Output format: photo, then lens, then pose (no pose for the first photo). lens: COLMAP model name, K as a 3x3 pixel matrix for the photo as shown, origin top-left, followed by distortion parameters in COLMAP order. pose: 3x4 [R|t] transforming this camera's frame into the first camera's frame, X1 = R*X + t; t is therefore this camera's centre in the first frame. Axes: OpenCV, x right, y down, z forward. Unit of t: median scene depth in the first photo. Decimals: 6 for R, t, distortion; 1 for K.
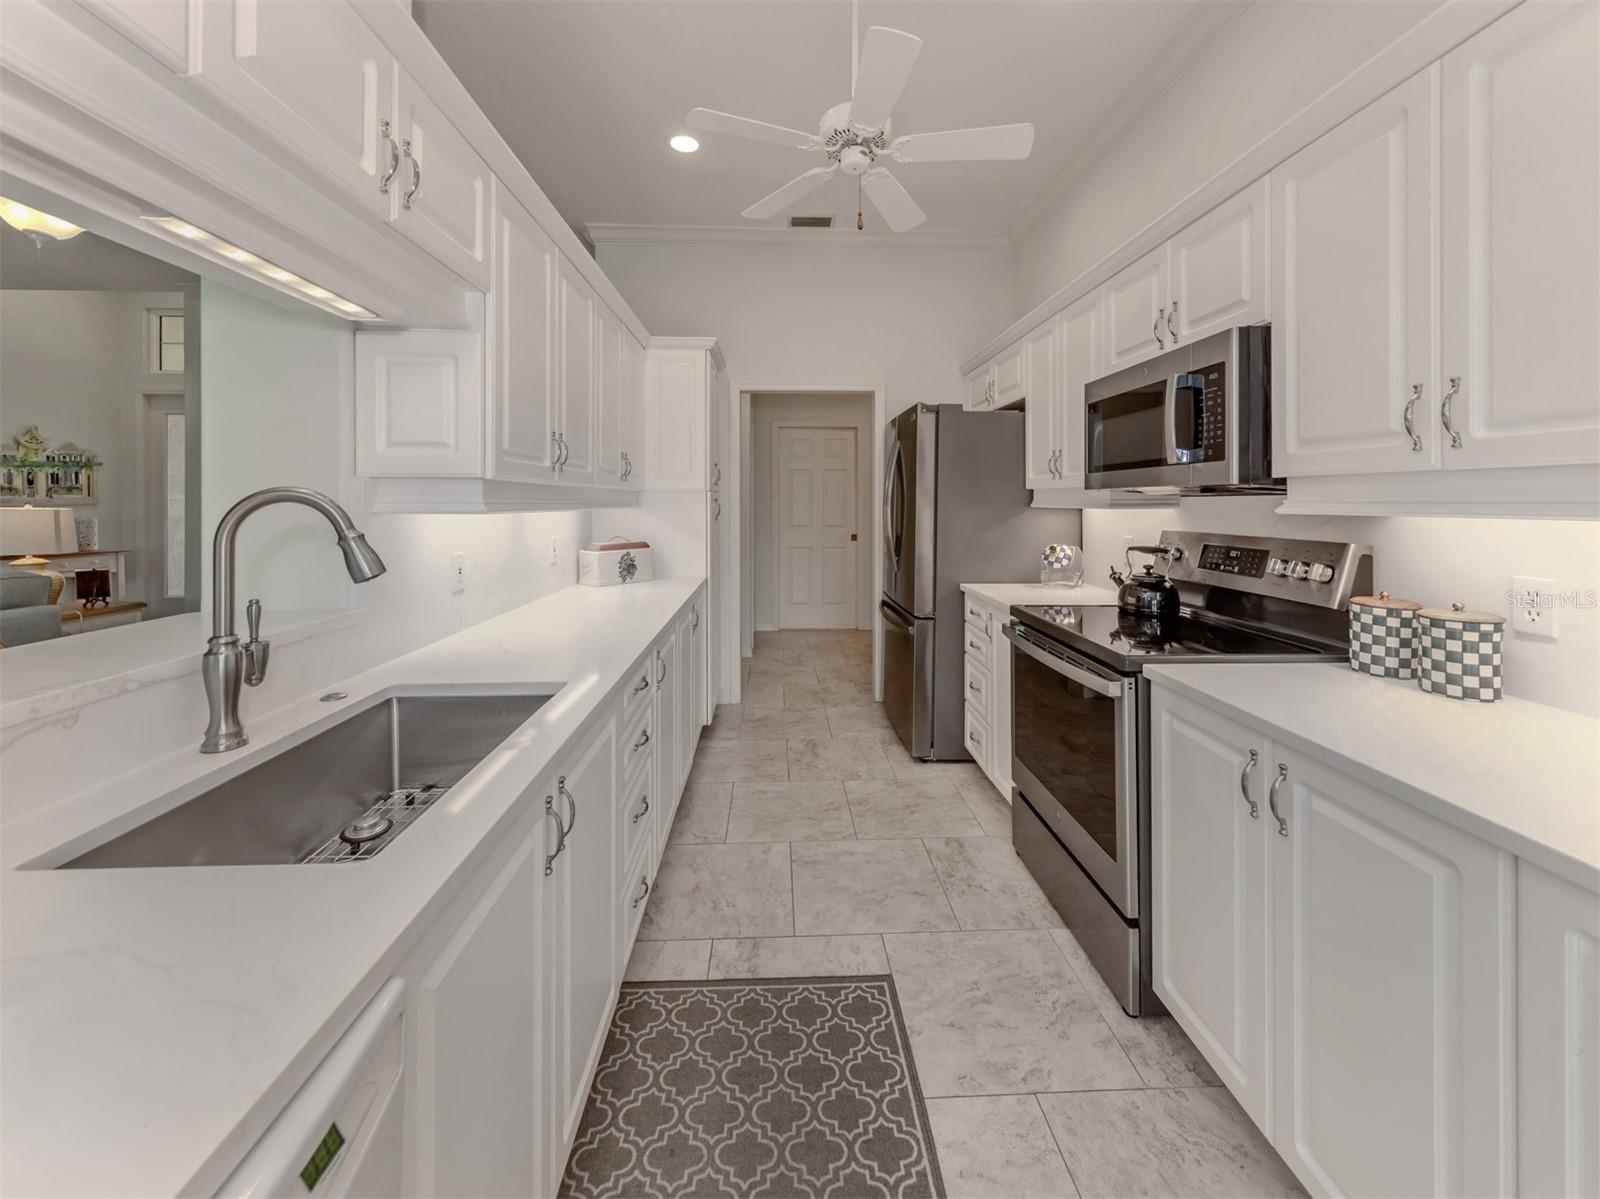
lens RADIAL K [[637.4, 0, 811.6], [0, 637.4, 487.9], [0, 0, 1]] dist [0.006119, -0.001140]
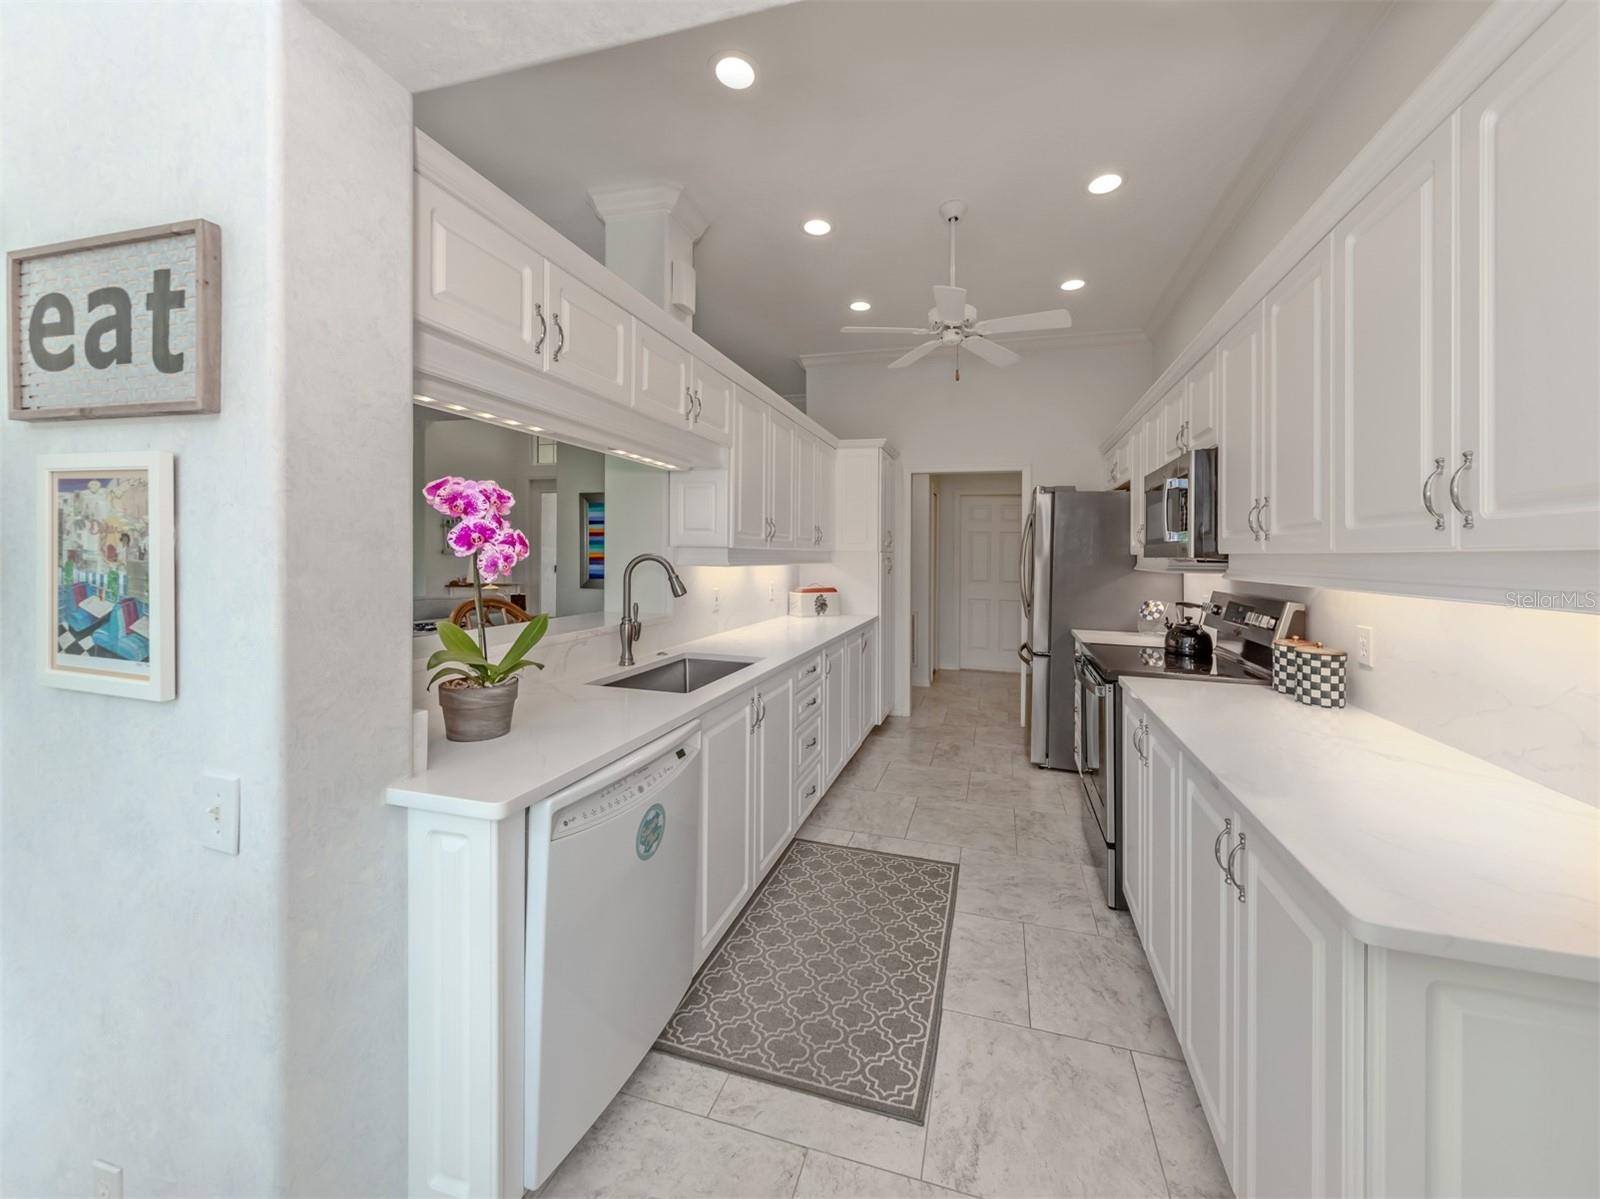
lens RADIAL K [[637.4, 0, 832.8], [0, 637.4, 557.9], [0, 0, 1]] dist [0.006119, -0.001140]
pose [[0.948229, 0.018583, -0.317043, 0.300883], [-0.010693, 0.999589, 0.026606, -0.030814], [0.317407, -0.021838, 0.948038, -0.549548]]
